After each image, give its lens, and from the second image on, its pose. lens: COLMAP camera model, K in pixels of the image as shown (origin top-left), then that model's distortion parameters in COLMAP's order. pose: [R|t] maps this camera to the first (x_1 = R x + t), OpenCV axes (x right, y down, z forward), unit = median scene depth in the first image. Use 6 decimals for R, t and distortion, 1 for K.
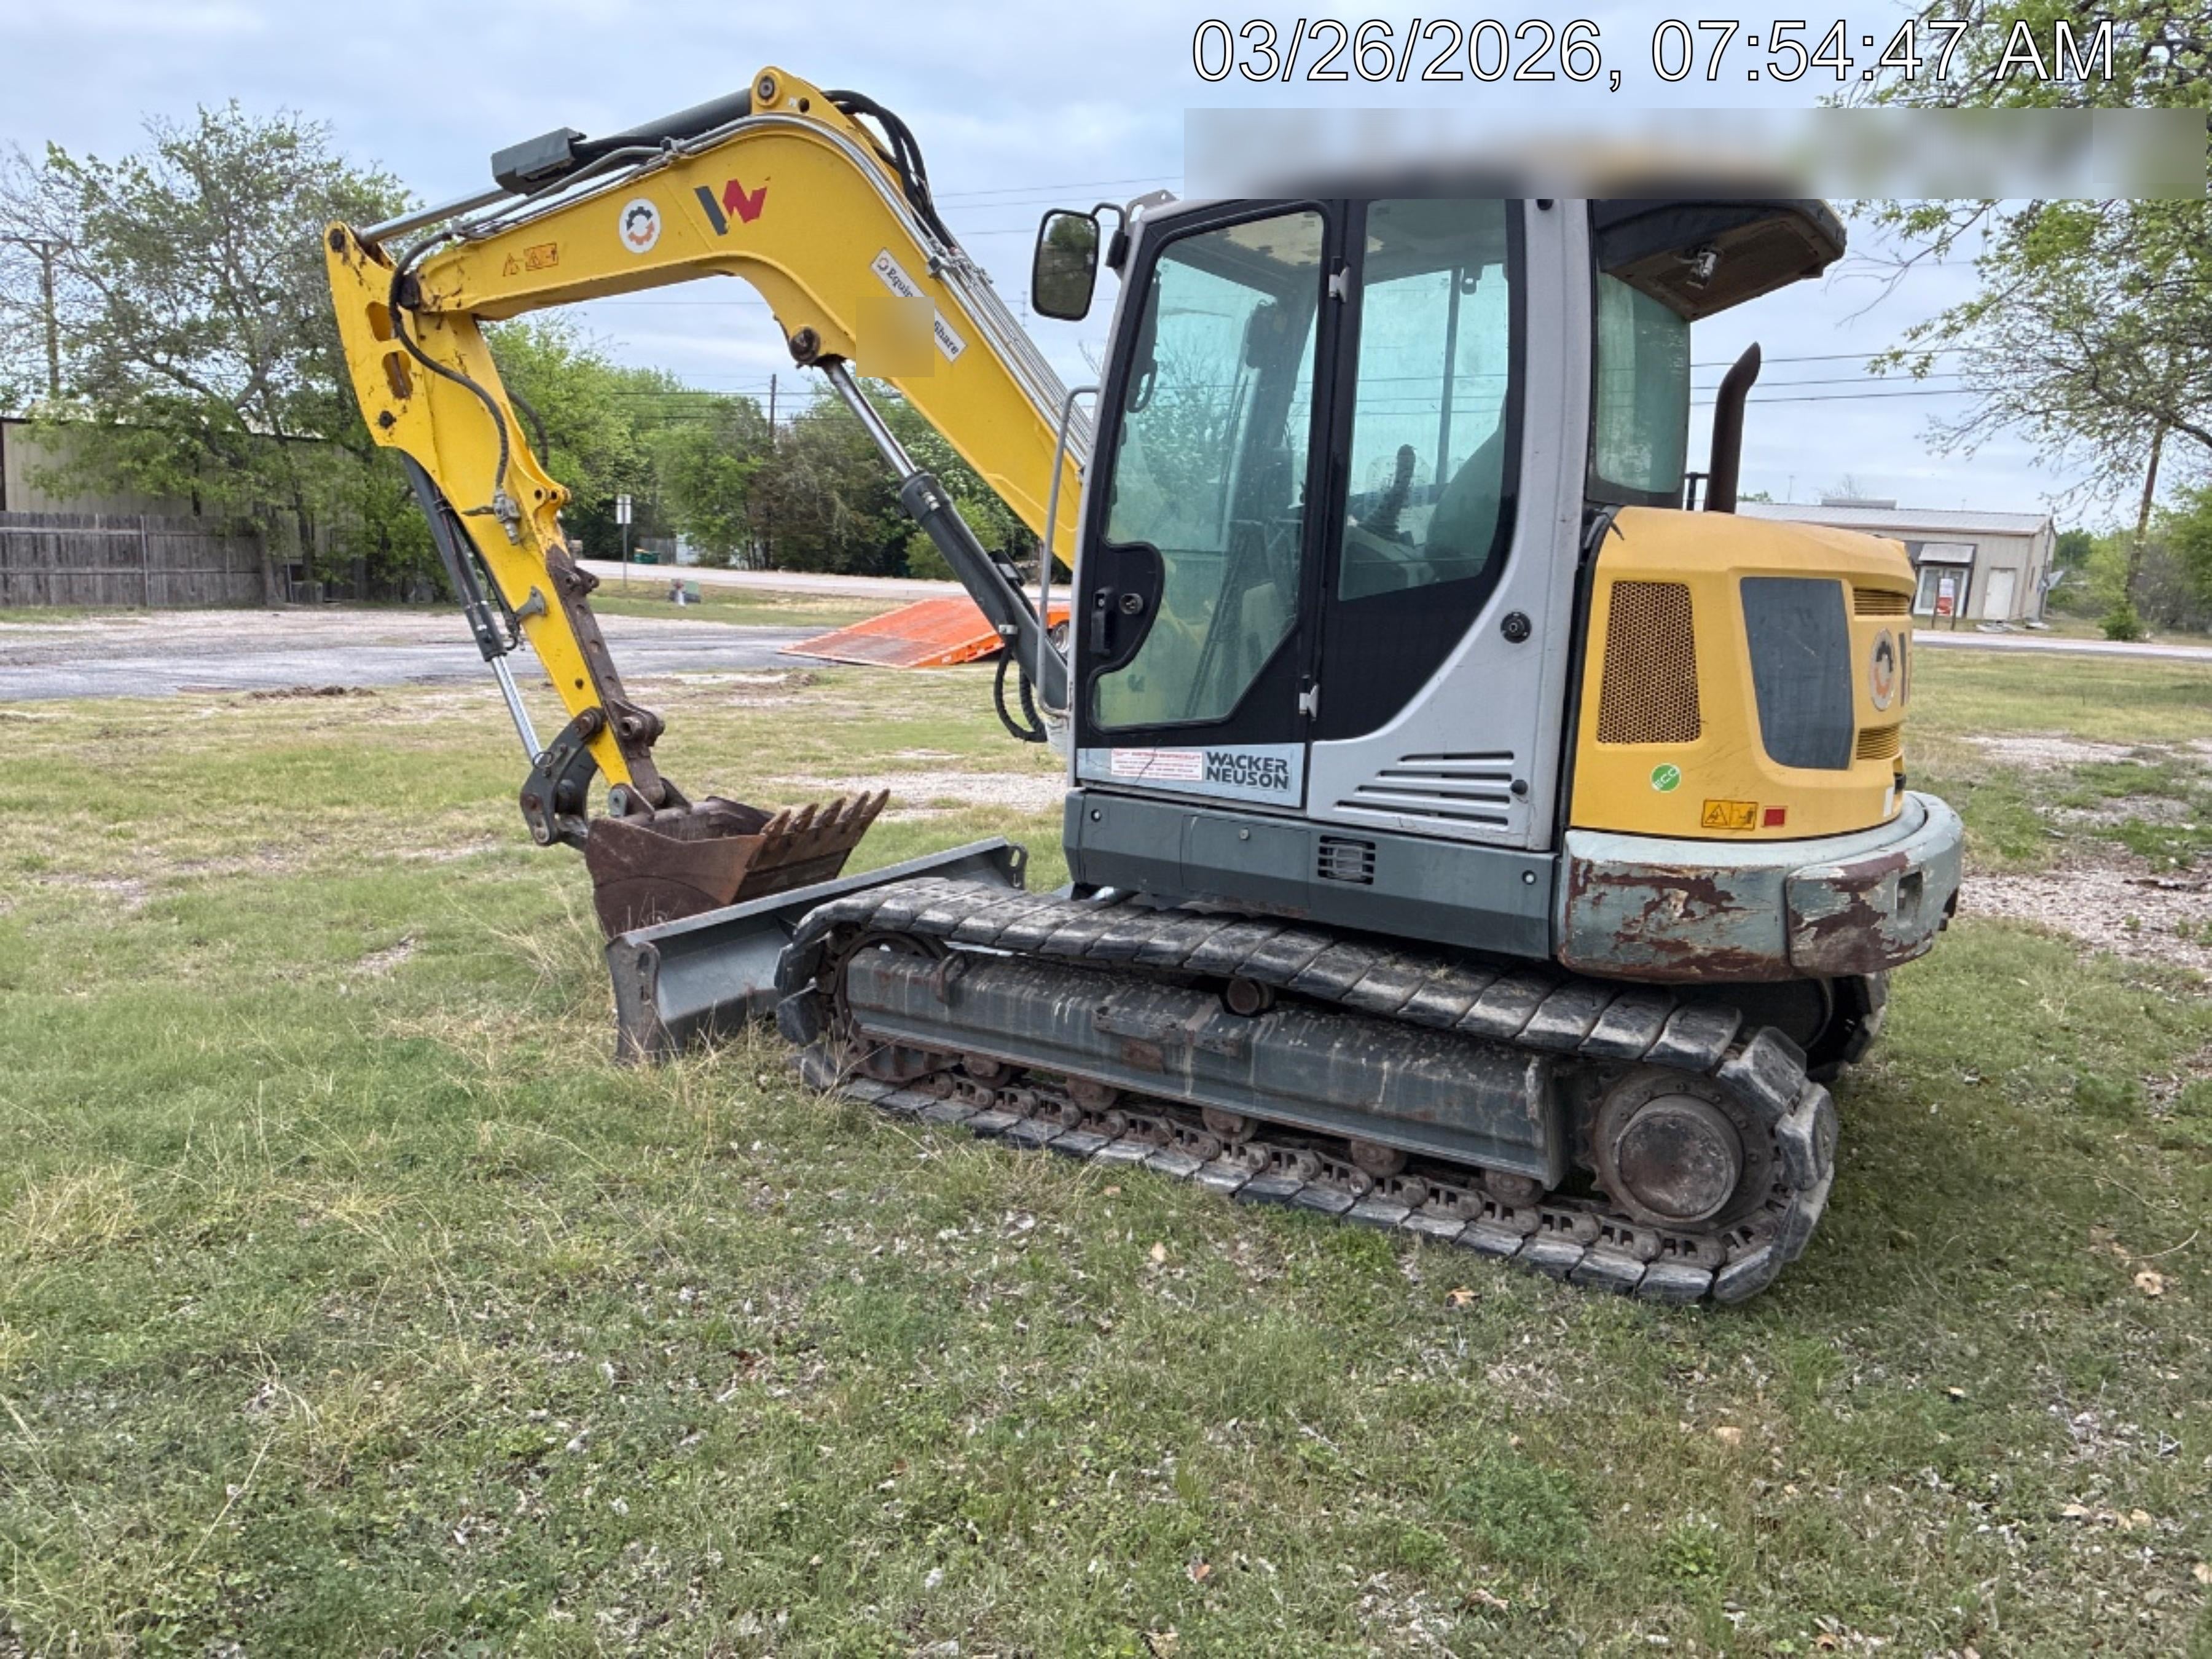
lens RADIAL K [[1595.1, 0, 1106.0], [0, 1595.1, 829.5], [0, 0, 1]] dist [0.024439, -0.001474]
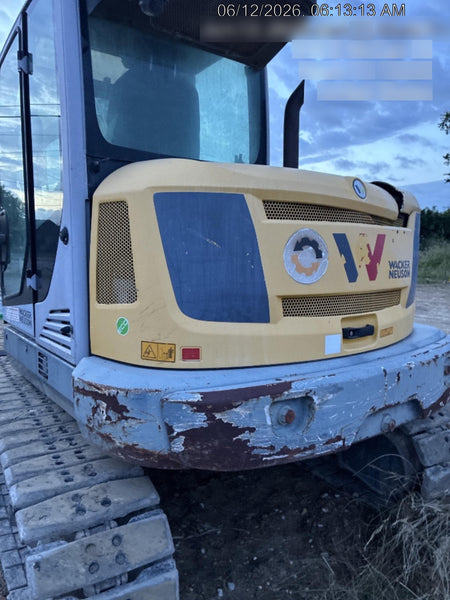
lens RADIAL K [[452.2, 0, 225.0], [0, 452.2, 300.0], [0, 0, 1]] dist [0.021981, -0.001492]
pose [[0.939321, 0.002768, -0.343029, 0.584817], [-0.027151, 0.997430, -0.066298, -0.030623], [0.341964, 0.071589, 0.936982, 0.606358]]
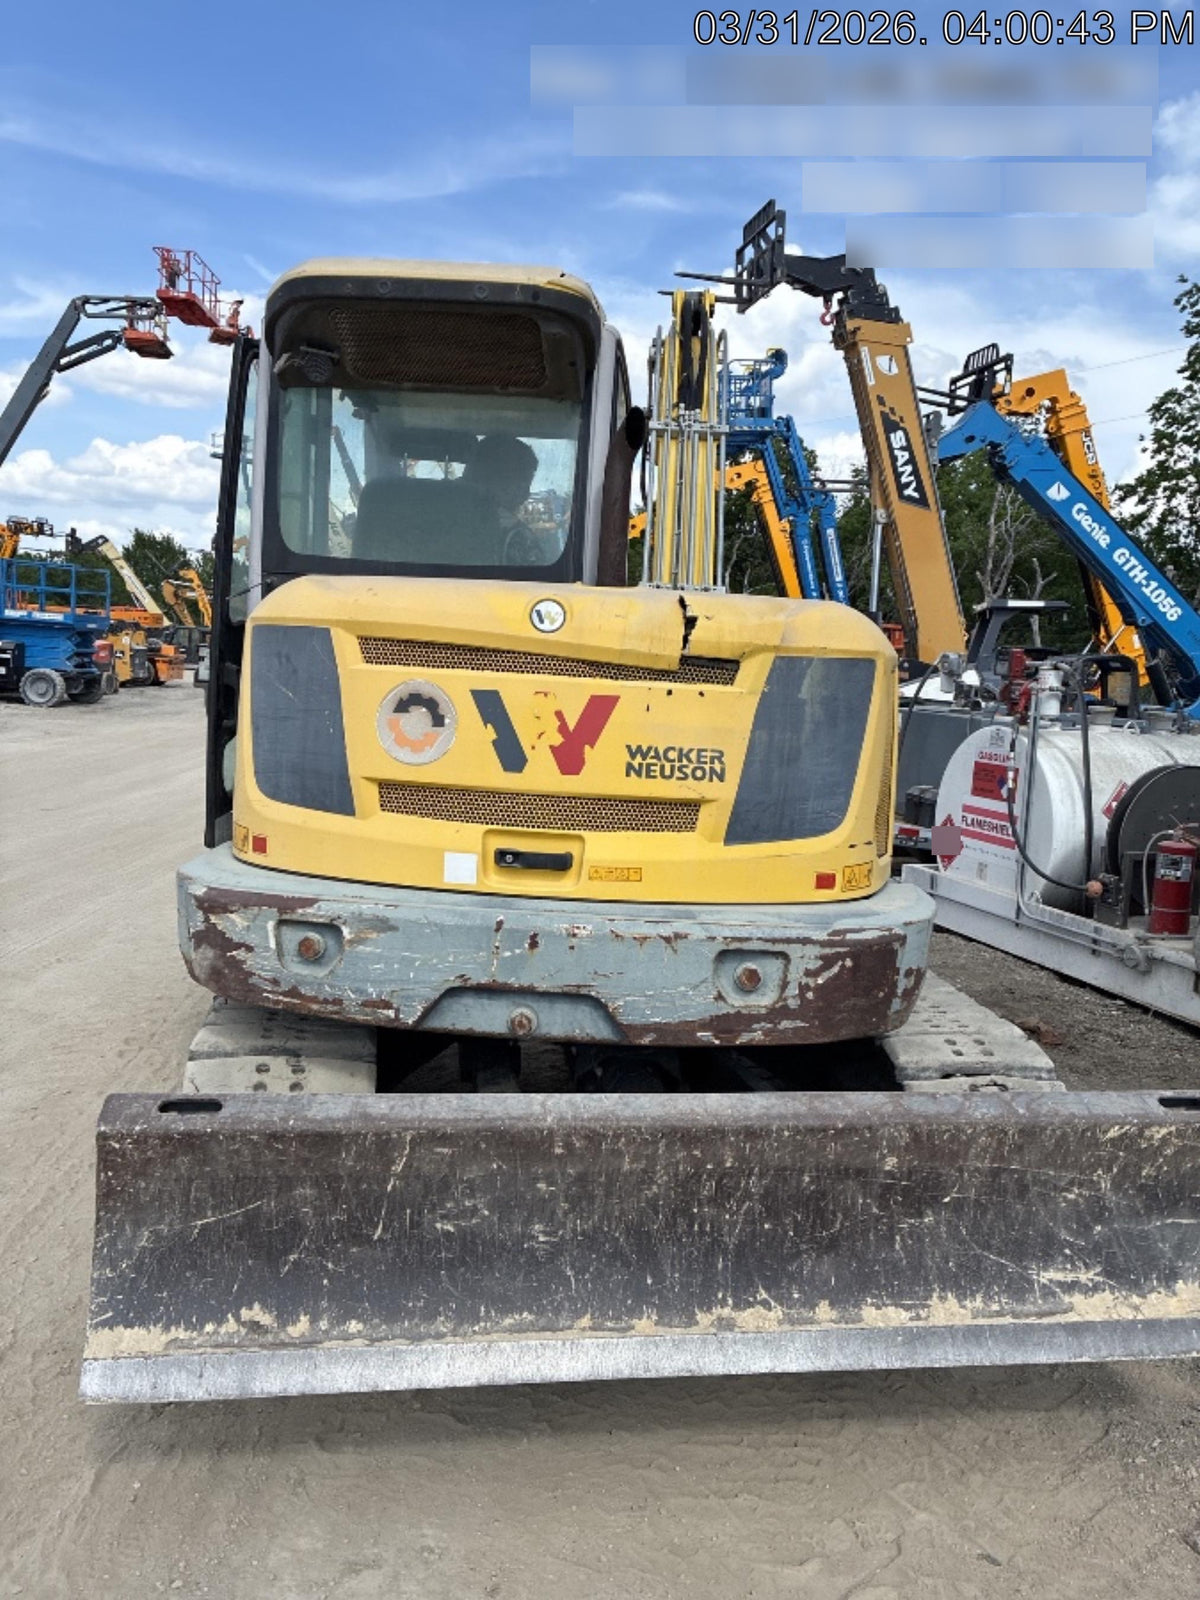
lens RADIAL K [[1170.7, 0, 602.6], [0, 1170.7, 785.3], [0, 0, 1]] dist [0.041133, -0.004411]
pose [[0.503315, 0.070281, -0.861240, 1.206810], [-0.183113, 0.982726, -0.026818, -0.067585], [0.844478, 0.171203, 0.507491, 0.776840]]
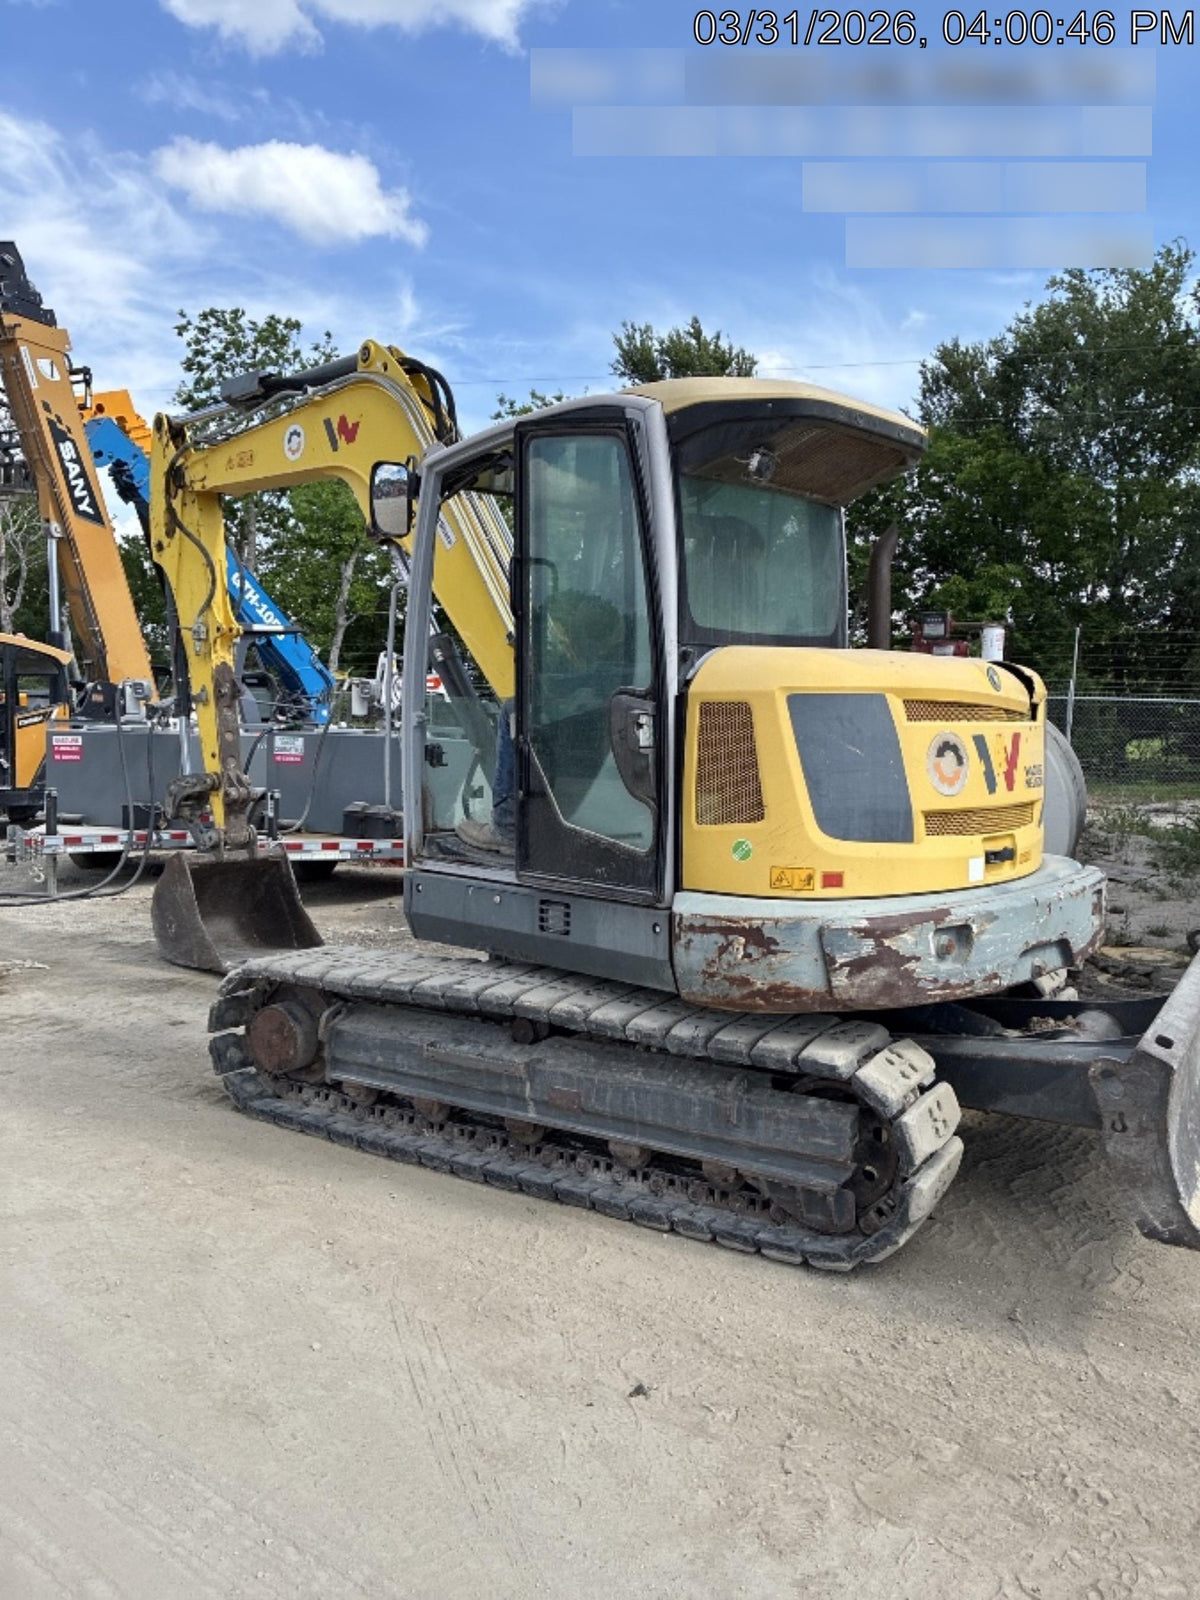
lens RADIAL K [[1170.7, 0, 602.6], [0, 1170.7, 785.3], [0, 0, 1]] dist [0.041133, -0.004411]
pose [[0.978333, -0.024252, -0.205611, 0.427876], [0.000000, 0.993116, -0.117138, 0.026204], [0.207036, 0.114600, 0.971598, 0.047950]]
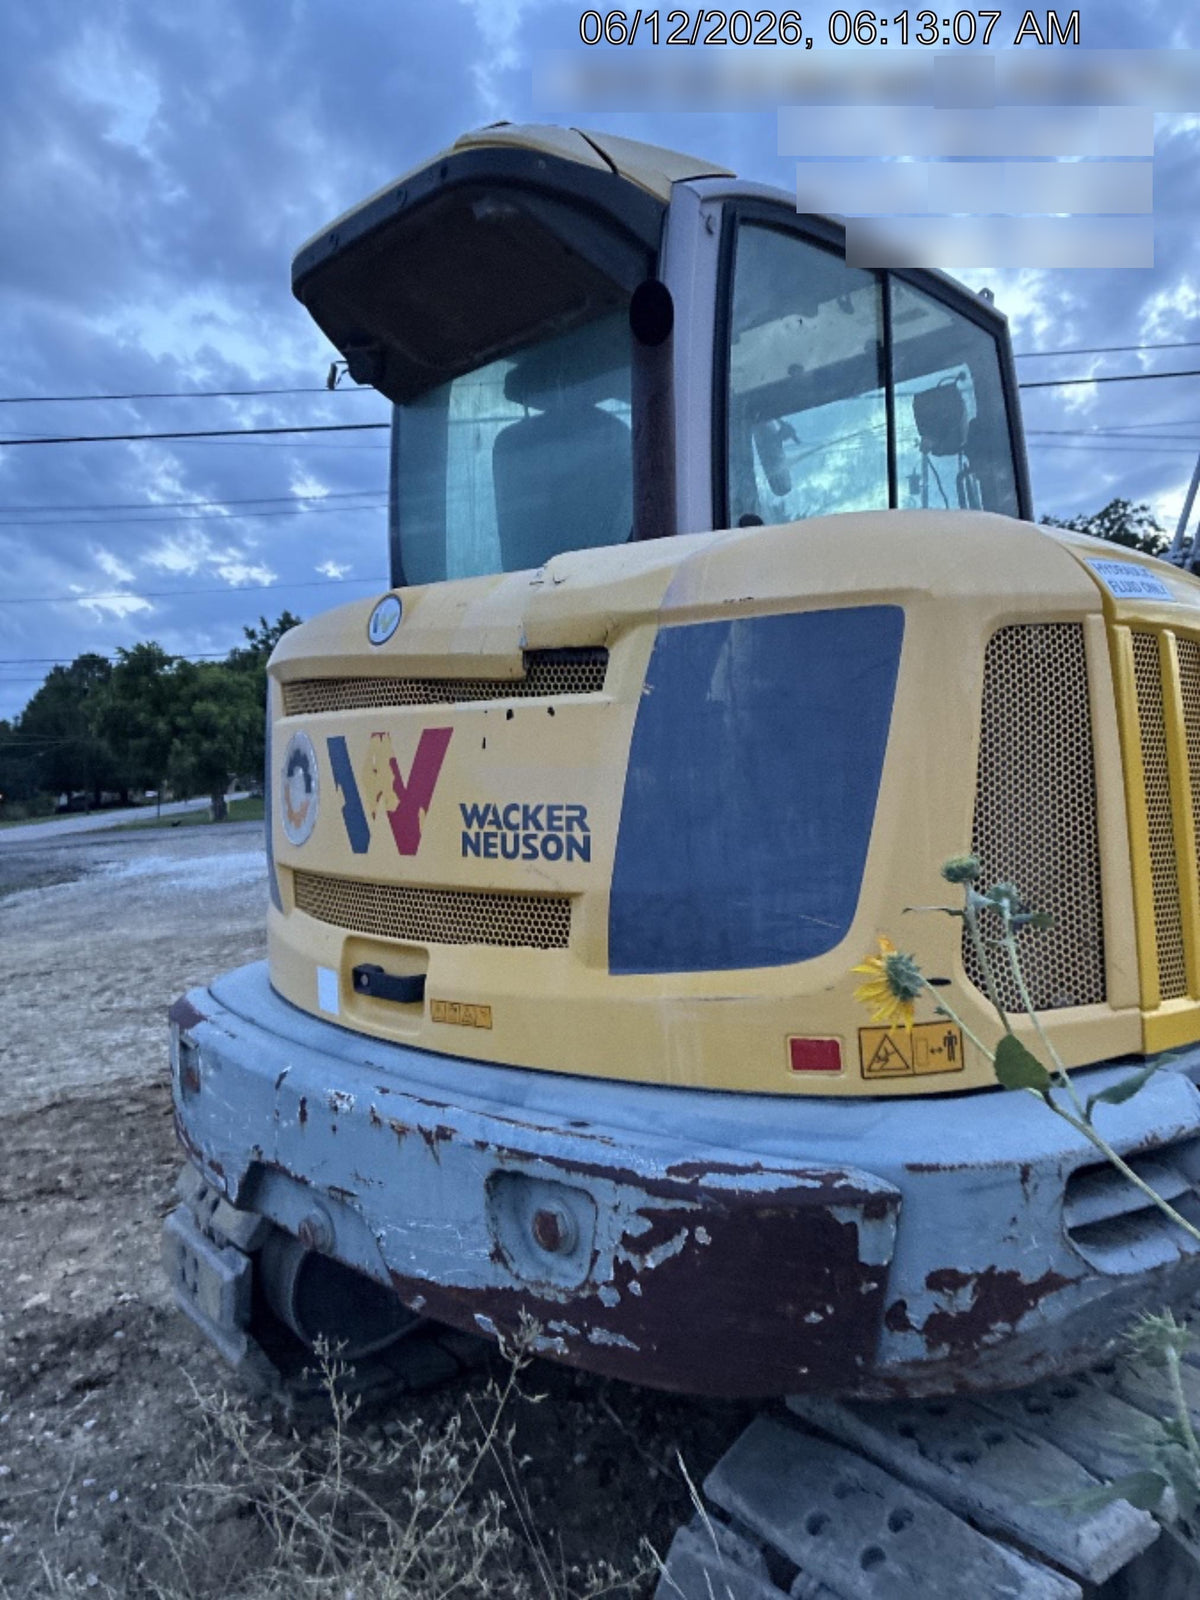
lens RADIAL K [[1206.6, 0, 617.6], [0, 1206.6, 782.7], [0, 0, 1]] dist [0.040437, -0.000828]
pose [[-0.242020, 0.002477, -0.970268, 1.024153], [-0.135388, 0.990127, 0.036299, -0.148492], [0.960779, 0.140148, -0.239296, 1.326013]]
